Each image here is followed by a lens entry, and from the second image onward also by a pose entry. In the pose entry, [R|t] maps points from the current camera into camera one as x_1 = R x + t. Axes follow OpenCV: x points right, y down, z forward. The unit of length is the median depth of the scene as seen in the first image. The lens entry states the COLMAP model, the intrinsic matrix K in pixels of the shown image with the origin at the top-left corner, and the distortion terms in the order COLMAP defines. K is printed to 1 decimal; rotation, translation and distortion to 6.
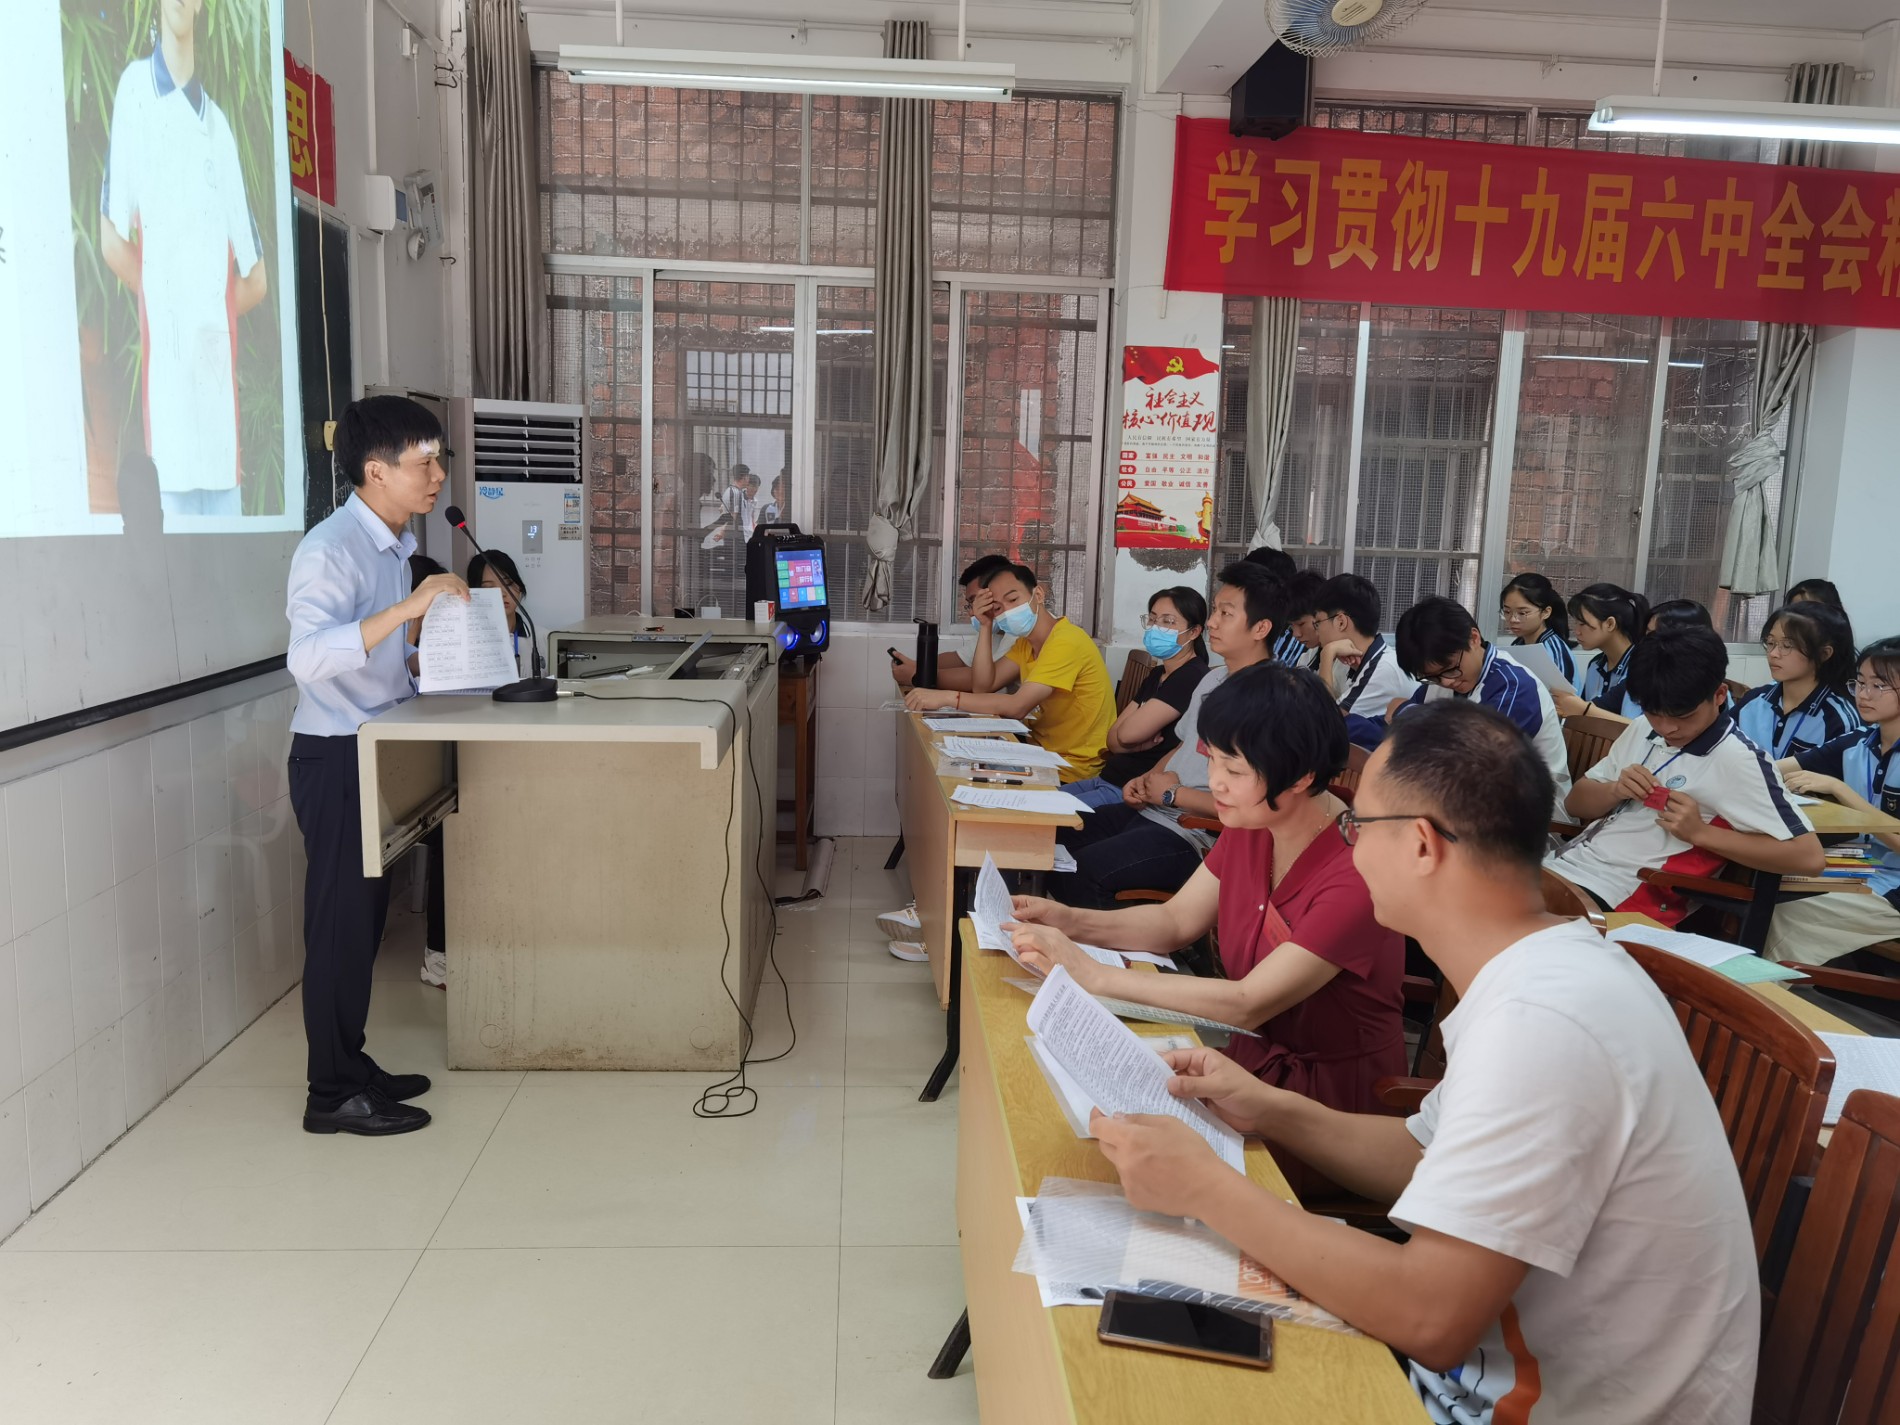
lens RADIAL K [[1490.8, 0, 962.0], [0, 1490.8, 710.1], [0, 0, 1]] dist [0.034749, -0.025123]
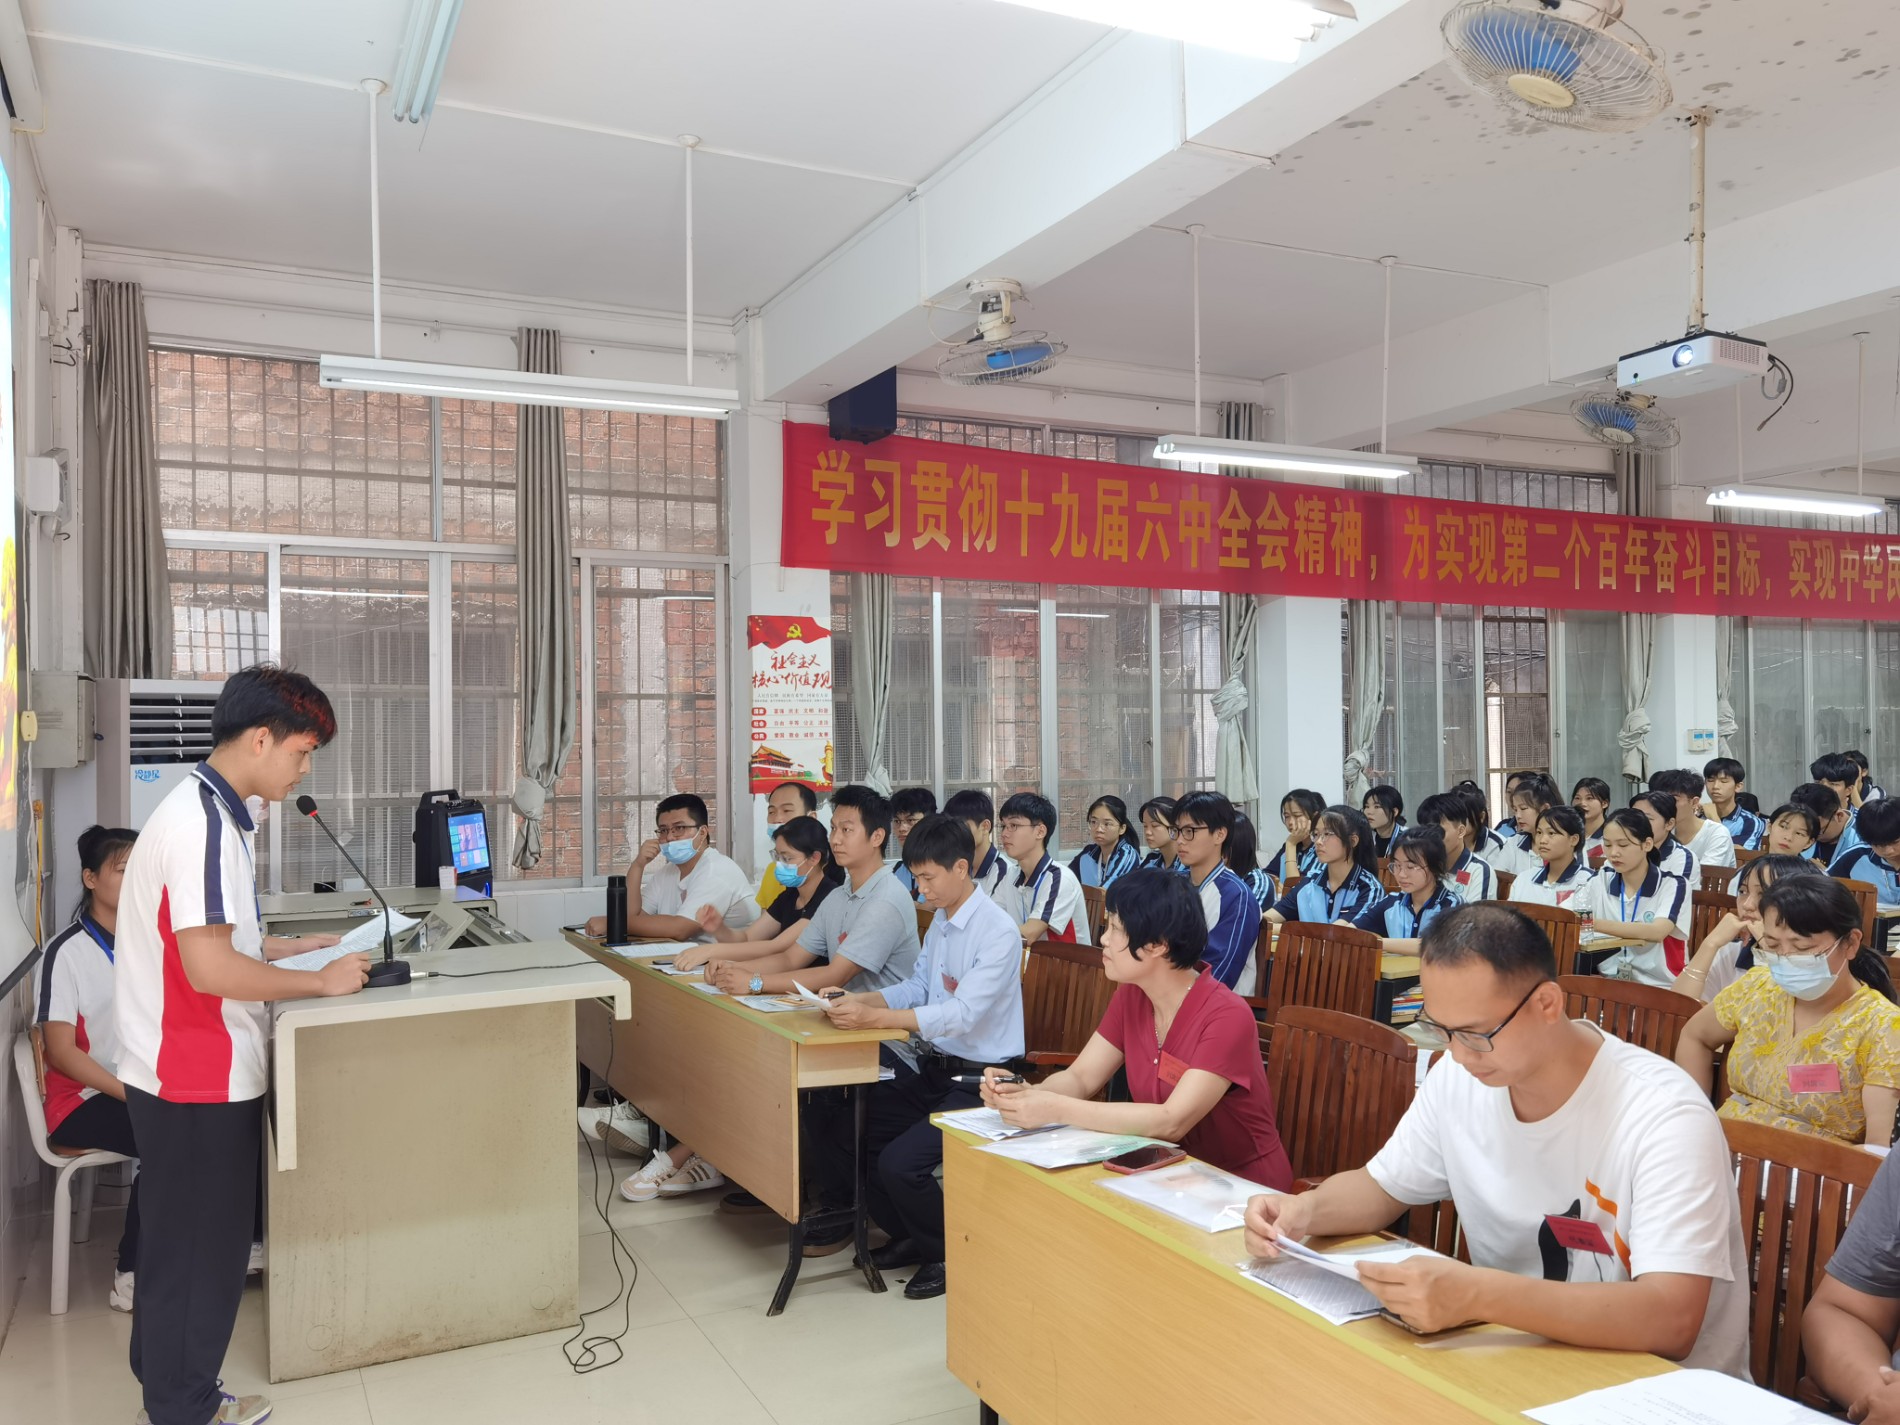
lens RADIAL K [[1490.8, 0, 962.0], [0, 1490.8, 713.9], [0, 0, 1]] dist [0.034749, -0.025123]
pose [[0.919857, -0.036879, 0.390516, -0.185945], [0.097406, 0.985862, -0.136336, -0.003170], [-0.379967, 0.163448, 0.910445, -0.063783]]
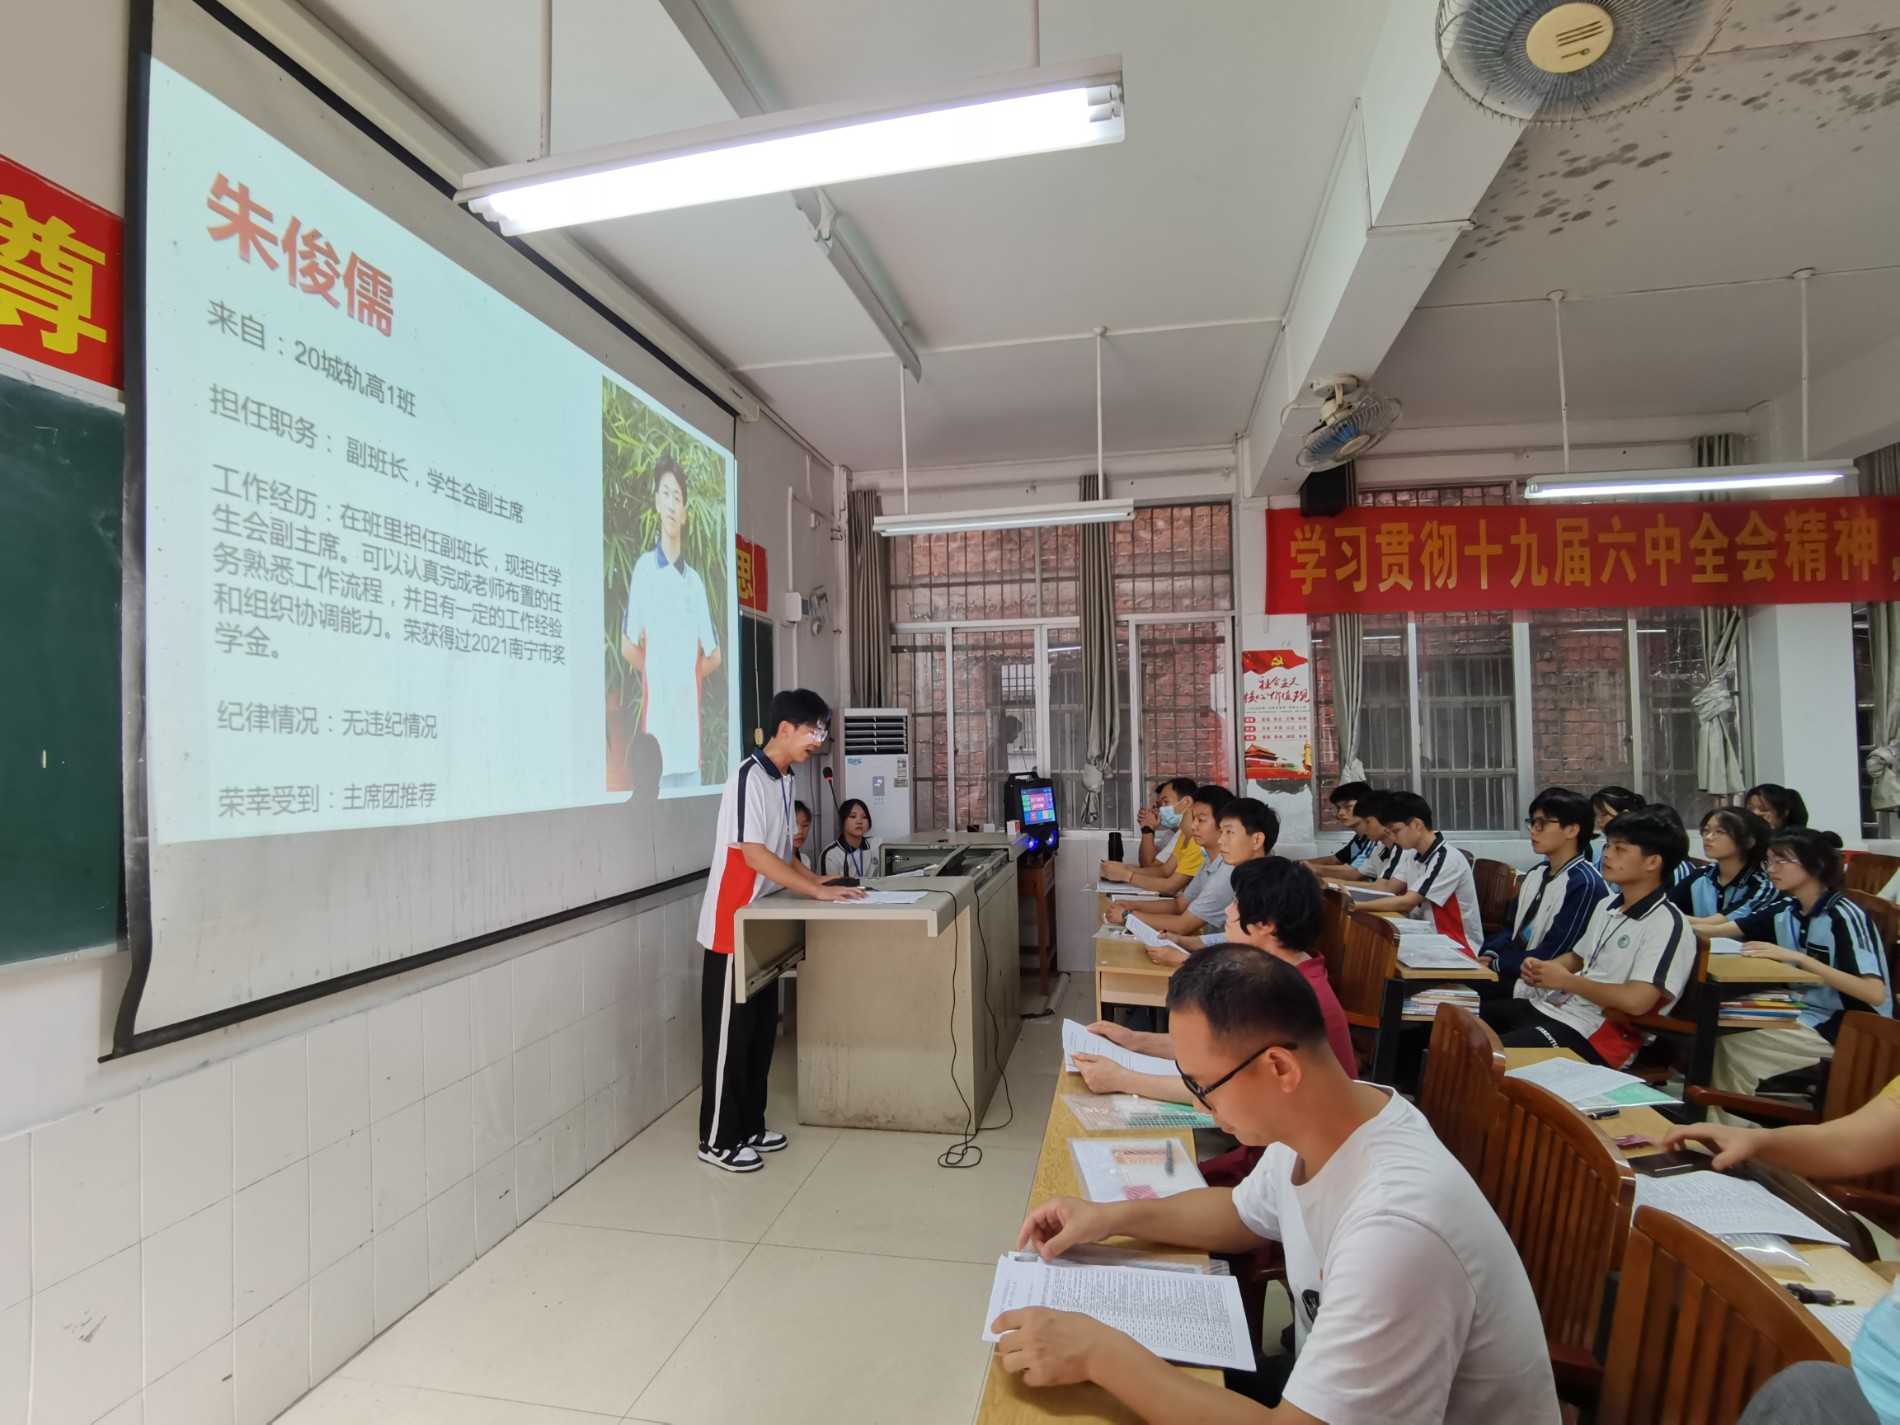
lens RADIAL K [[942.2, 0, 966.1], [0, 942.2, 705.7], [0, 0, 1]] dist [-0.020930, -0.006194]
pose [[0.969187, -0.056296, -0.239806, 0.060438], [0.011665, 0.982931, -0.183605, -0.009706], [0.246049, 0.175150, 0.953301, 0.000836]]
